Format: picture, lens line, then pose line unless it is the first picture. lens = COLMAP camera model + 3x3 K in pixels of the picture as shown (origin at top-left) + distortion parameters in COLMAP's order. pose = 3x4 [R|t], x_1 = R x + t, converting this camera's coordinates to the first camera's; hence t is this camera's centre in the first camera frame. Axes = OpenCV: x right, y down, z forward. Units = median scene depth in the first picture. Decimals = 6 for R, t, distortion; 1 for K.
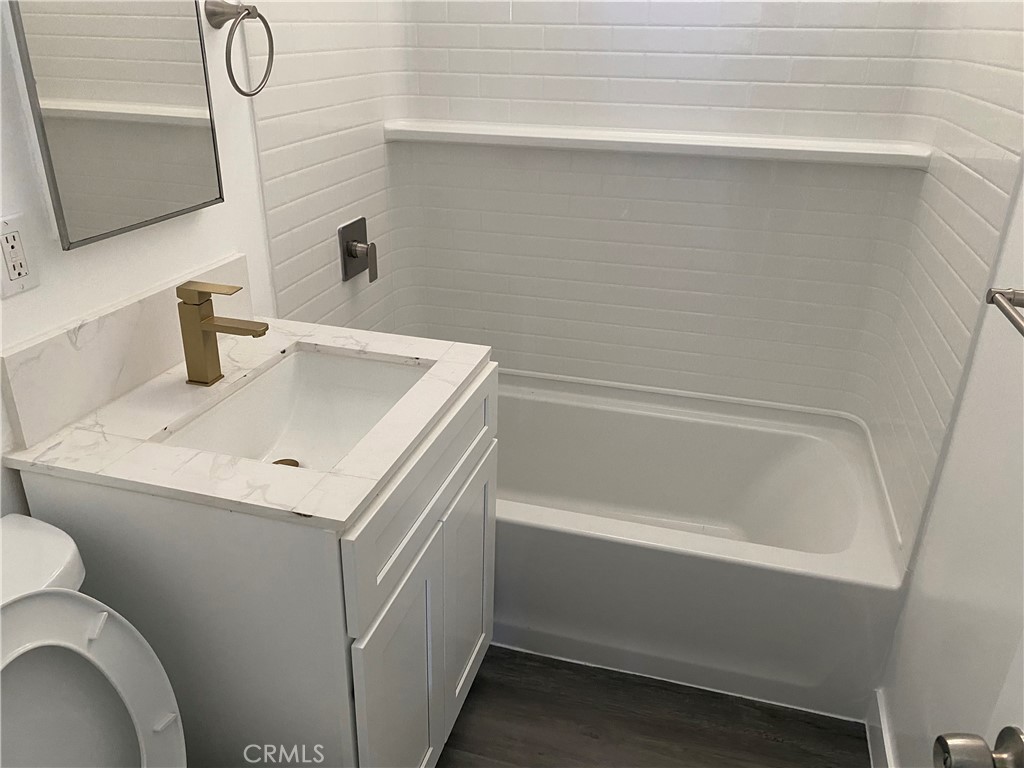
lens RADIAL K [[787.7, 0, 513.0], [0, 787.7, 384.4], [0, 0, 1]] dist [0.000353, -0.019225]
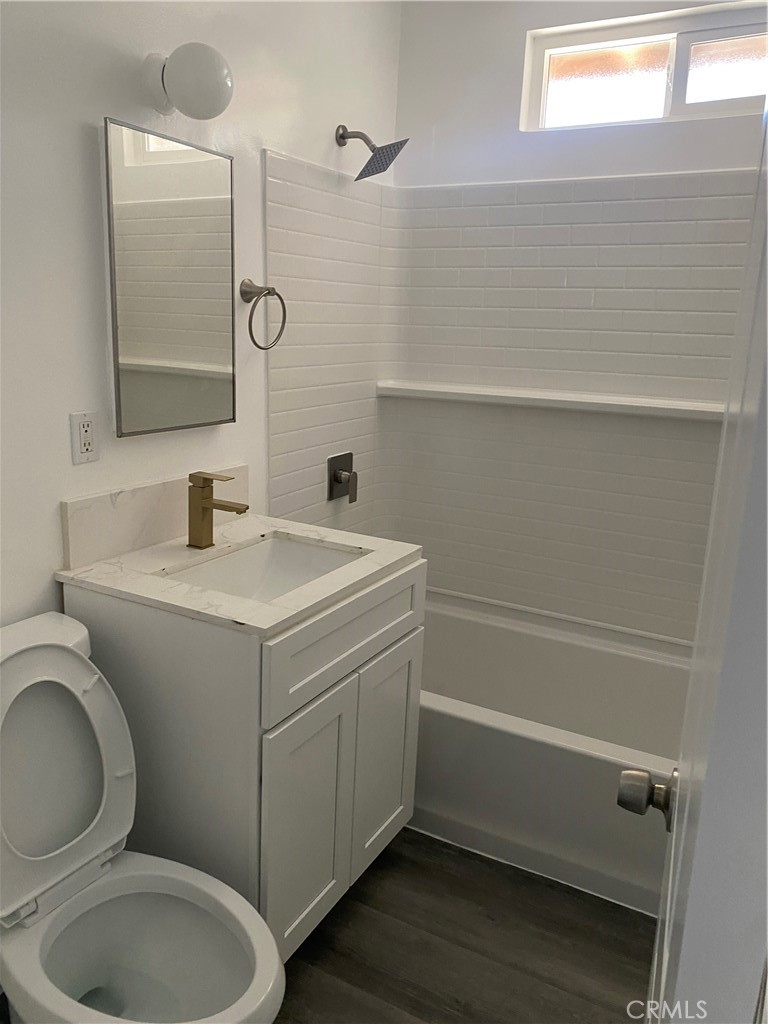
lens RADIAL K [[787.7, 0, 383.4], [0, 787.7, 510.5], [0, 0, 1]] dist [0.000353, -0.019225]
pose [[0.974241, 0.069561, -0.214515, 0.193918], [-0.110658, 0.976303, -0.185979, 0.149051], [0.196494, 0.204926, 0.958851, -0.232737]]
